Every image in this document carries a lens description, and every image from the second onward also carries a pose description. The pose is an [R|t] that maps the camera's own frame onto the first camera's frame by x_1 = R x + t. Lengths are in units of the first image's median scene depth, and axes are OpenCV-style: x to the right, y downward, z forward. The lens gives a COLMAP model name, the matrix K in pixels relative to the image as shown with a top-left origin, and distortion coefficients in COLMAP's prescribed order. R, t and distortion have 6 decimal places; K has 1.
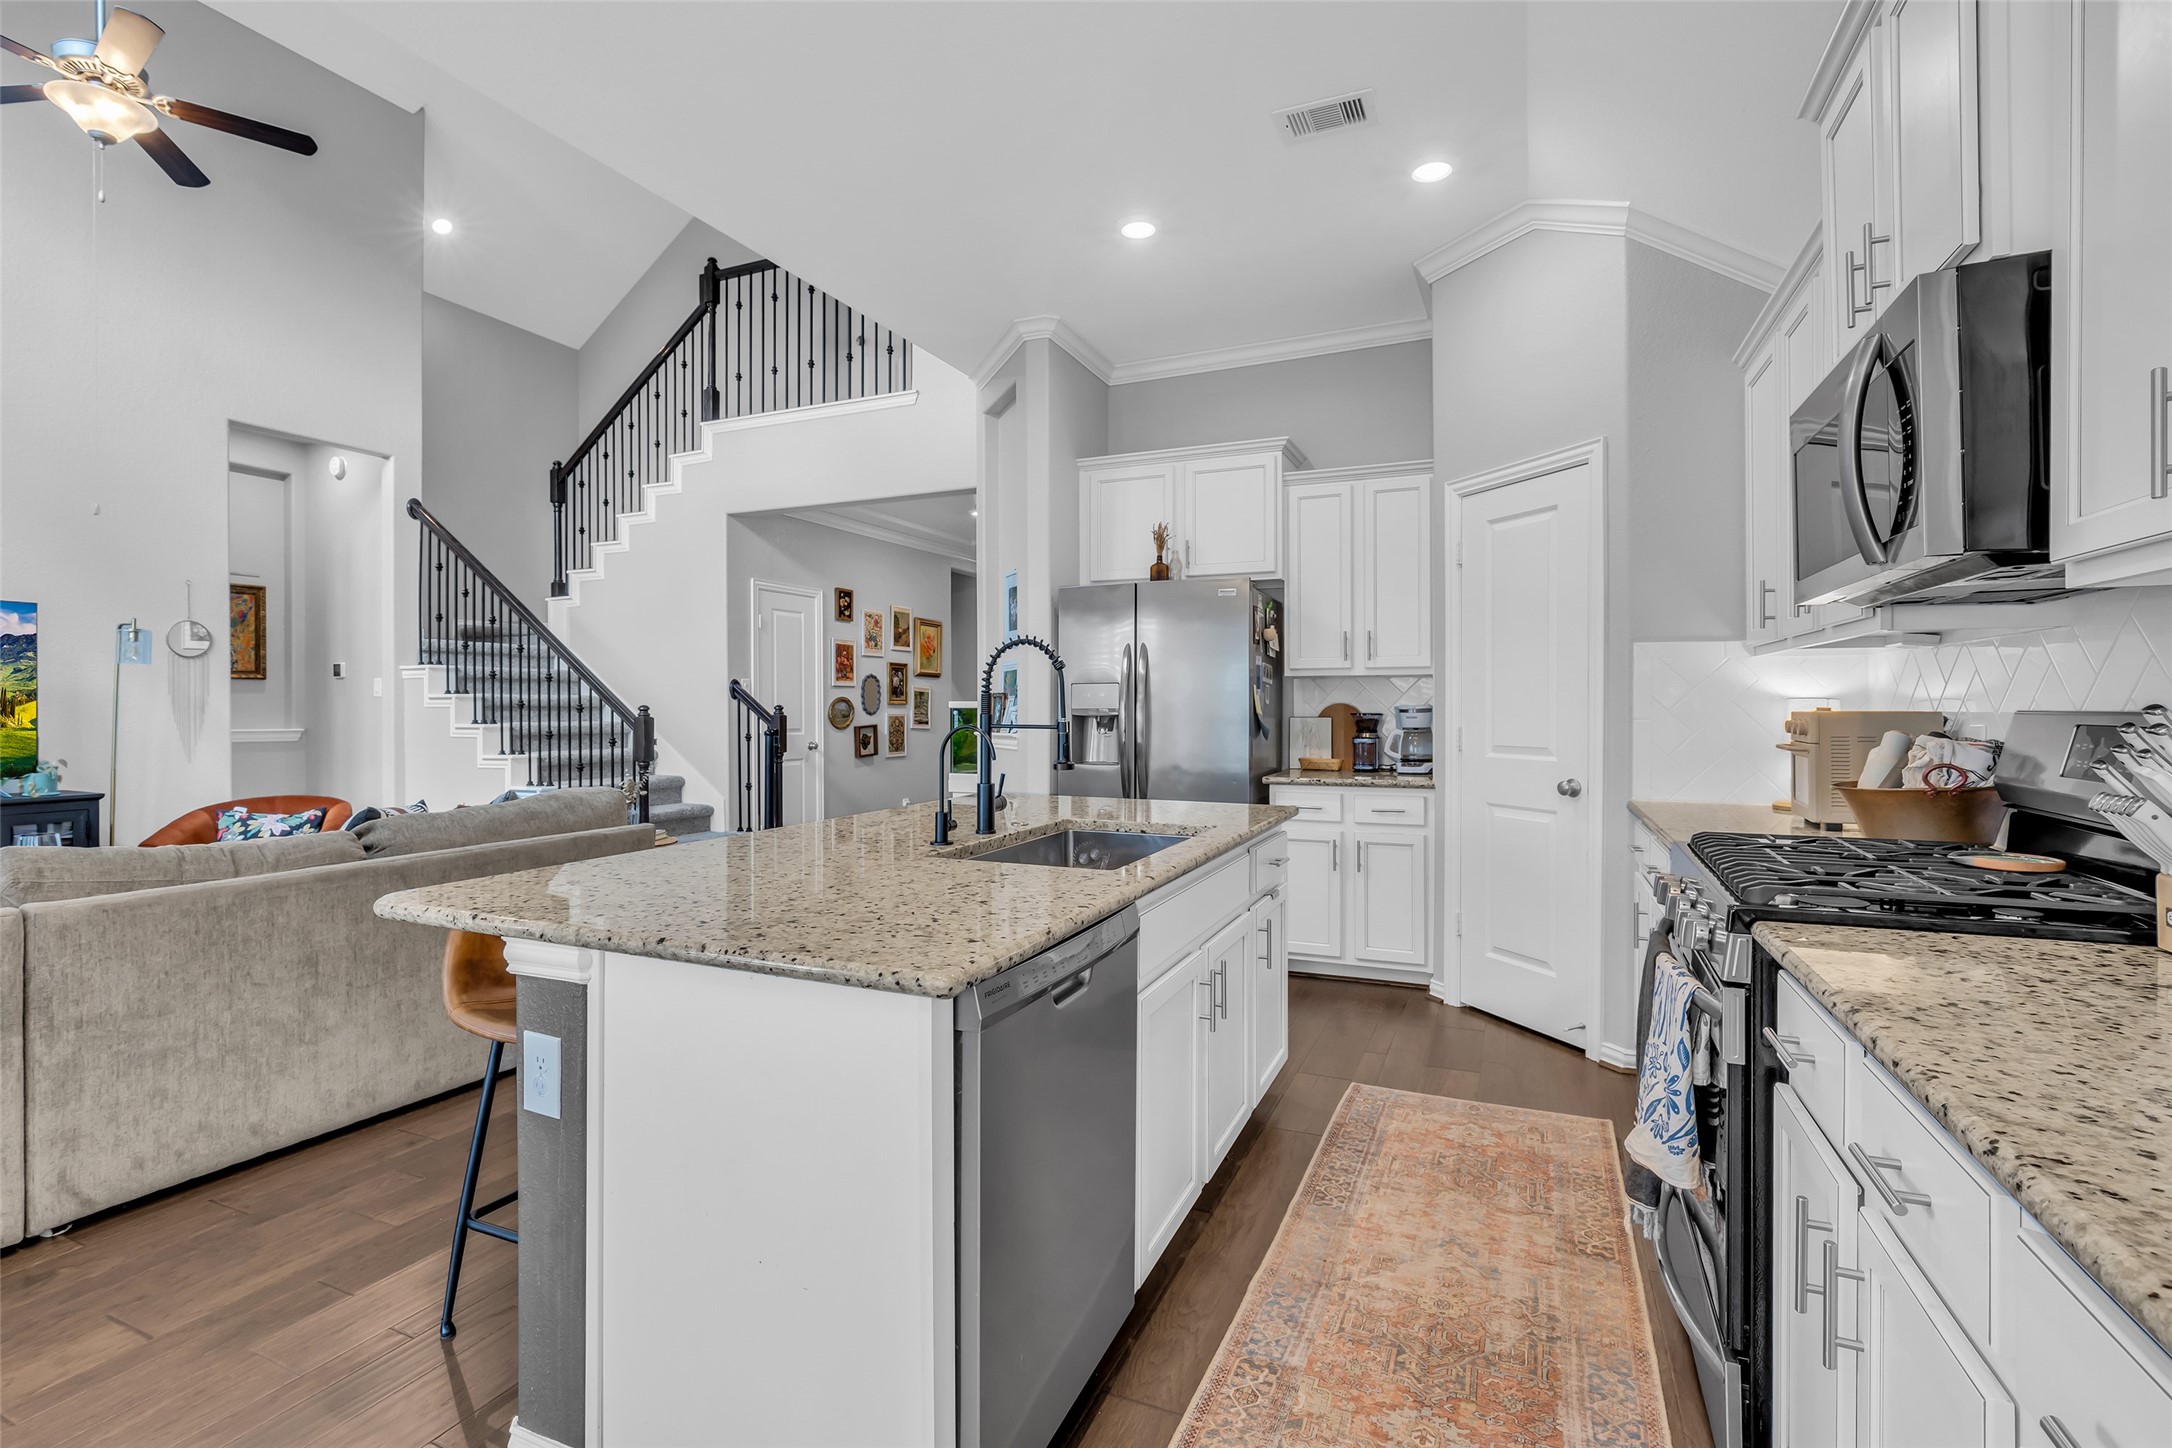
lens RADIAL K [[990.3, 0, 1086.0], [0, 990.3, 724.0], [0, 0, 1]] dist [-0.022215, 0.000247]
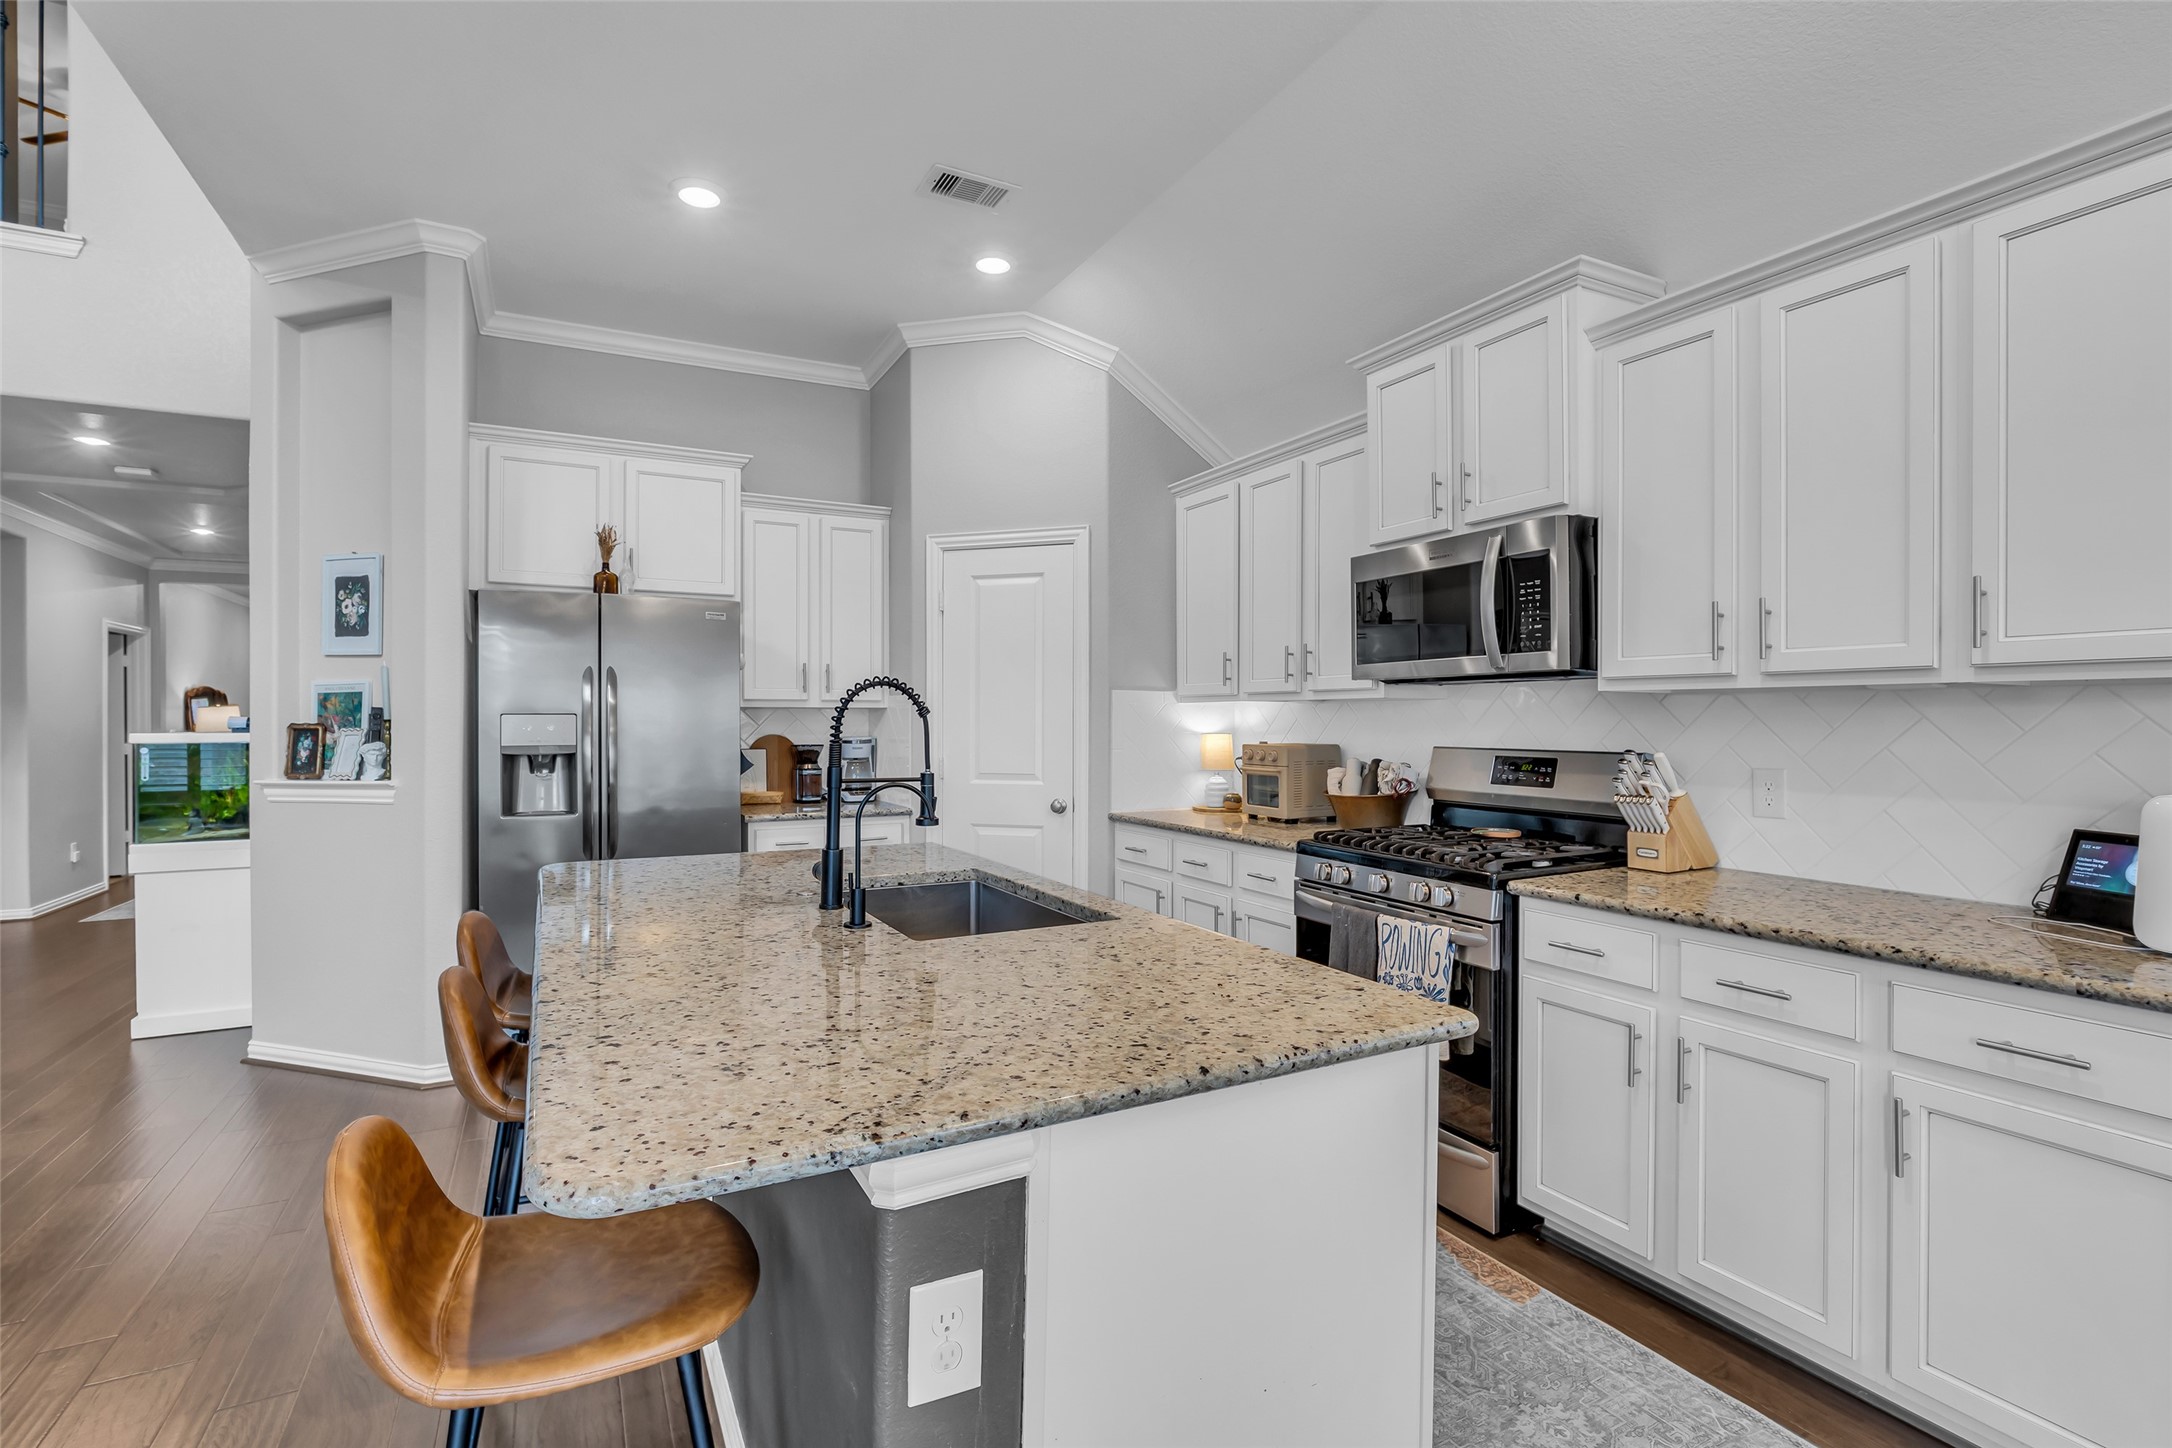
lens RADIAL K [[979.9, 0, 1084.1], [0, 979.9, 734.5], [0, 0, 1]] dist [-0.020981, 0.000161]
pose [[0.619023, -0.009474, 0.785316, -0.382106], [0.013825, 0.999904, 0.001165, -0.021758], [-0.785251, 0.010136, 0.619094, 0.191421]]
